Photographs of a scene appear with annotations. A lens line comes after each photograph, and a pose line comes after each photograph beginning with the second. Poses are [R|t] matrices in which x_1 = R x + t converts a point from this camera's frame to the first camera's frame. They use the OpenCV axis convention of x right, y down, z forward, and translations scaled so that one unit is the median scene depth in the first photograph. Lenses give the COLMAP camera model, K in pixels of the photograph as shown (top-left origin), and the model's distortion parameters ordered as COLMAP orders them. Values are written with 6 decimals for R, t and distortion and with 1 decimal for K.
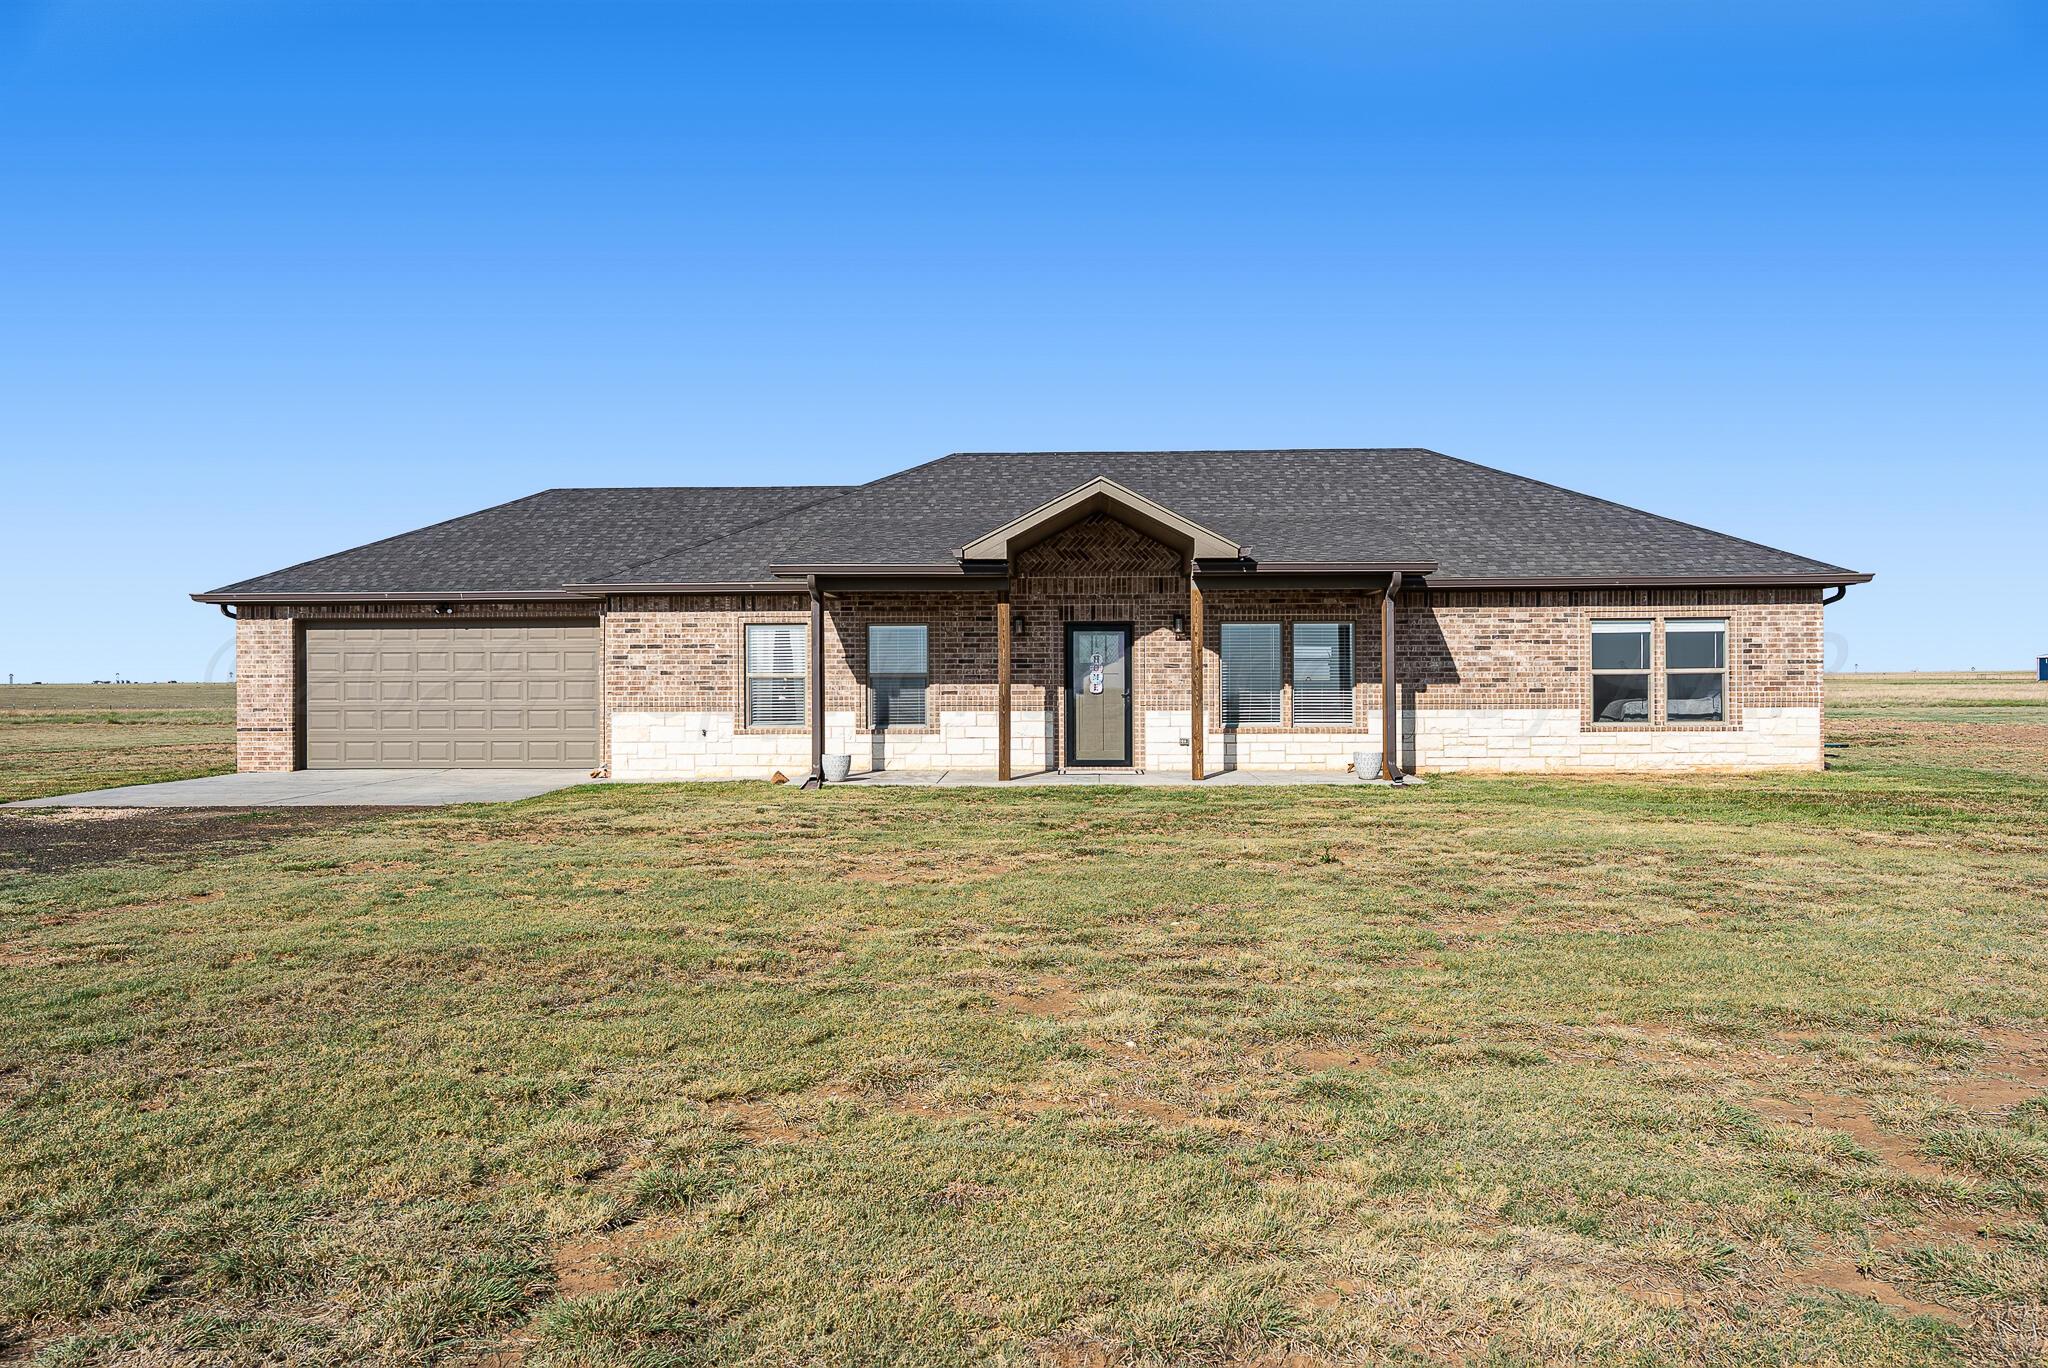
lens RADIAL K [[1704.8, 0, 1026.3], [0, 1704.8, 697.4], [0, 0, 1]] dist [0.014449, 0.000488]
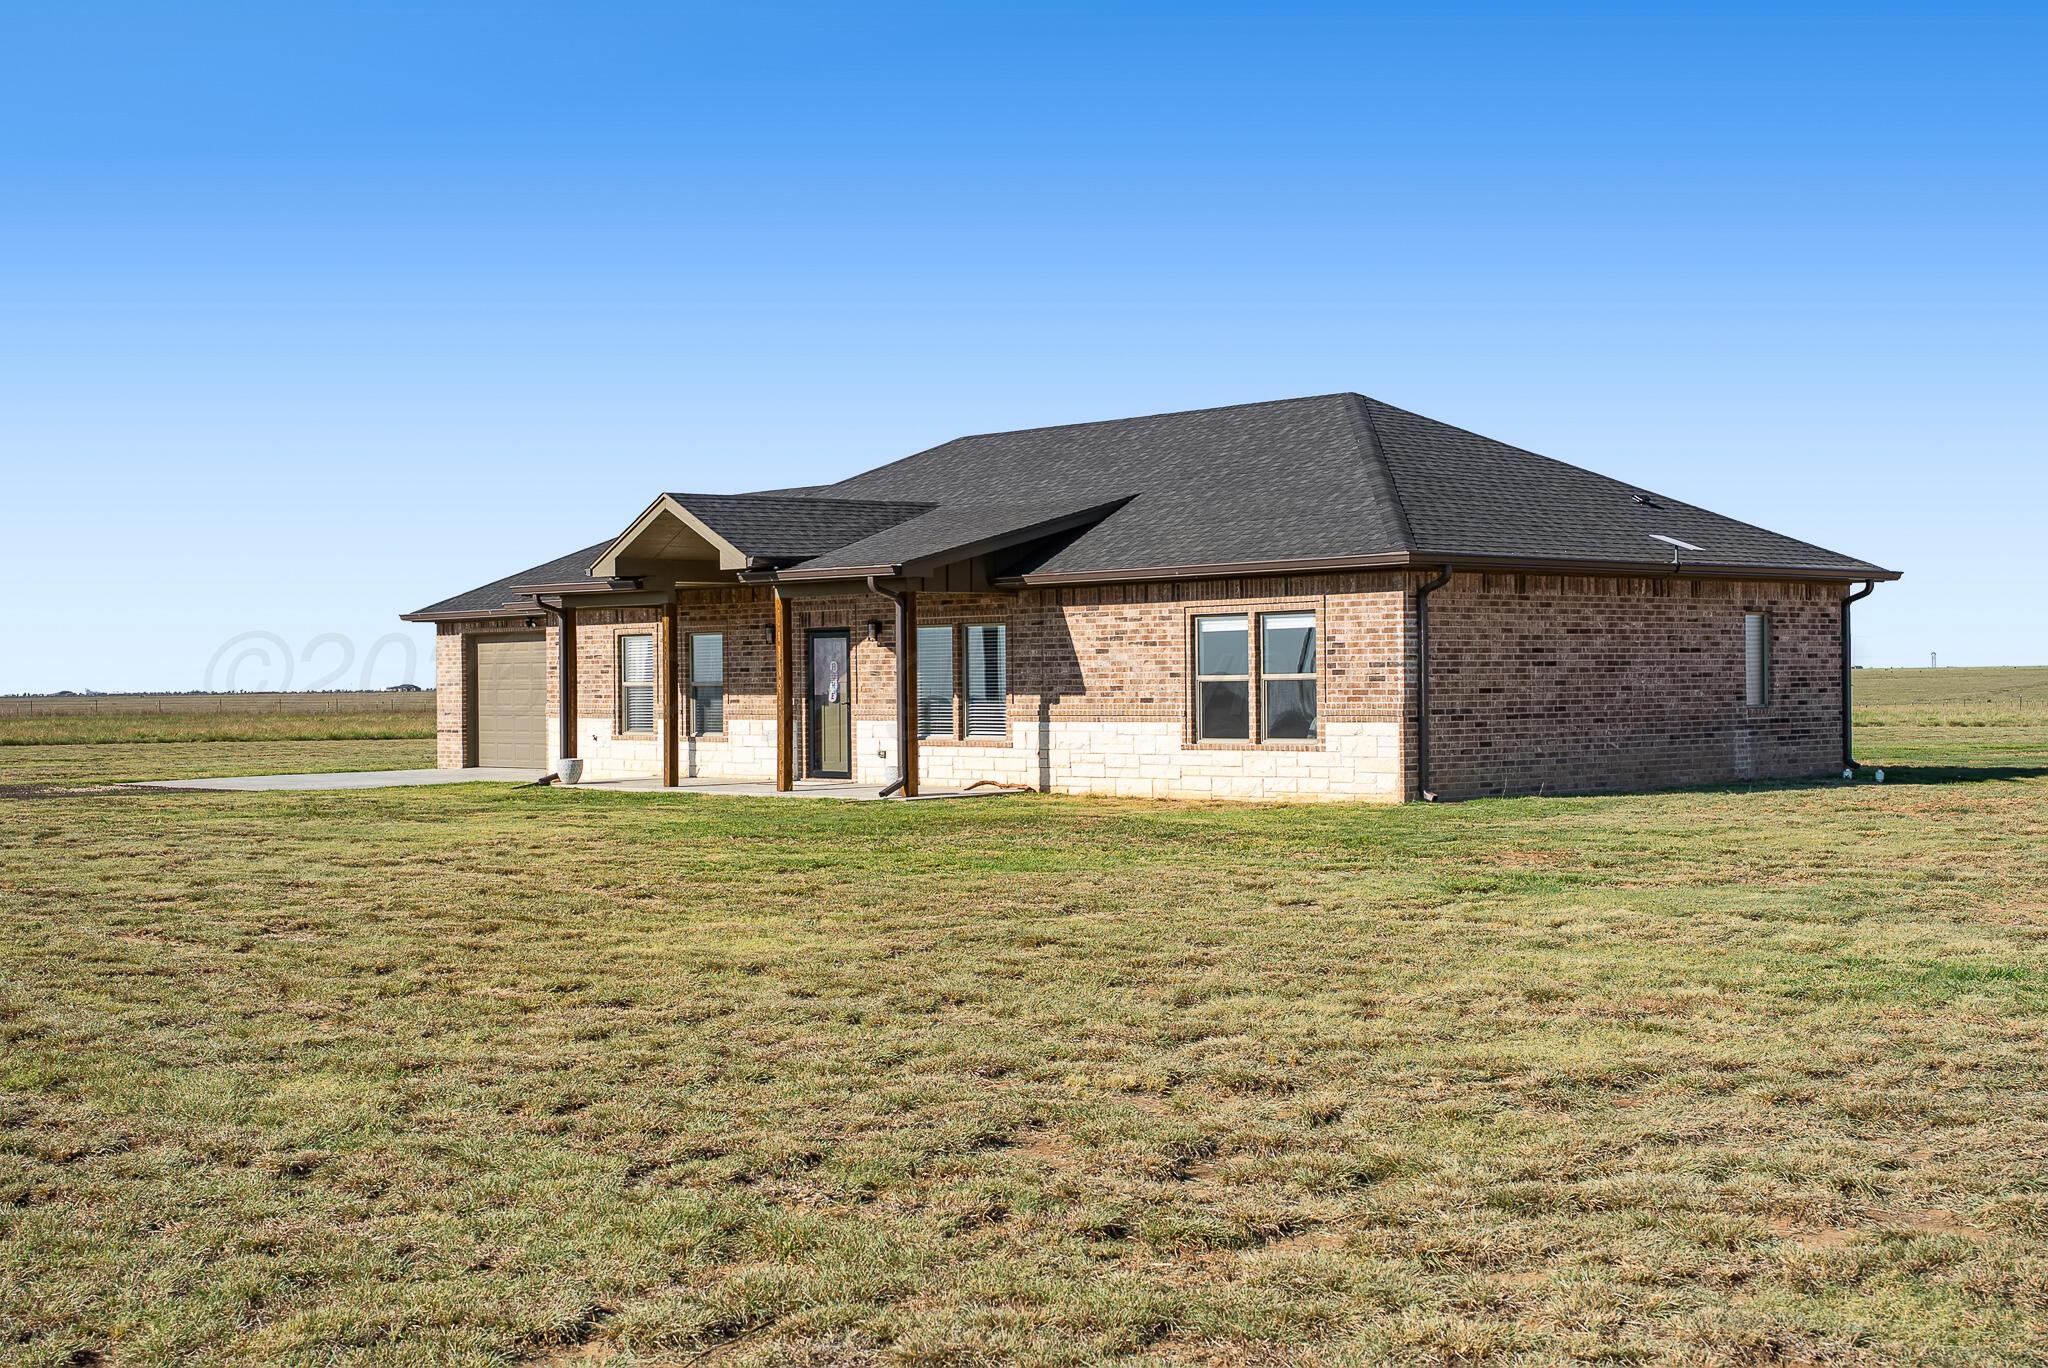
lens RADIAL K [[2739.6, 0, 1025.7], [0, 2739.6, 686.3], [0, 0, 1]] dist [0.031115, 0.000000]
pose [[0.699710, -0.002318, -0.714423, 1.229952], [0.007734, 0.999961, 0.004329, -0.017496], [0.714385, -0.008554, 0.699700, -0.001989]]
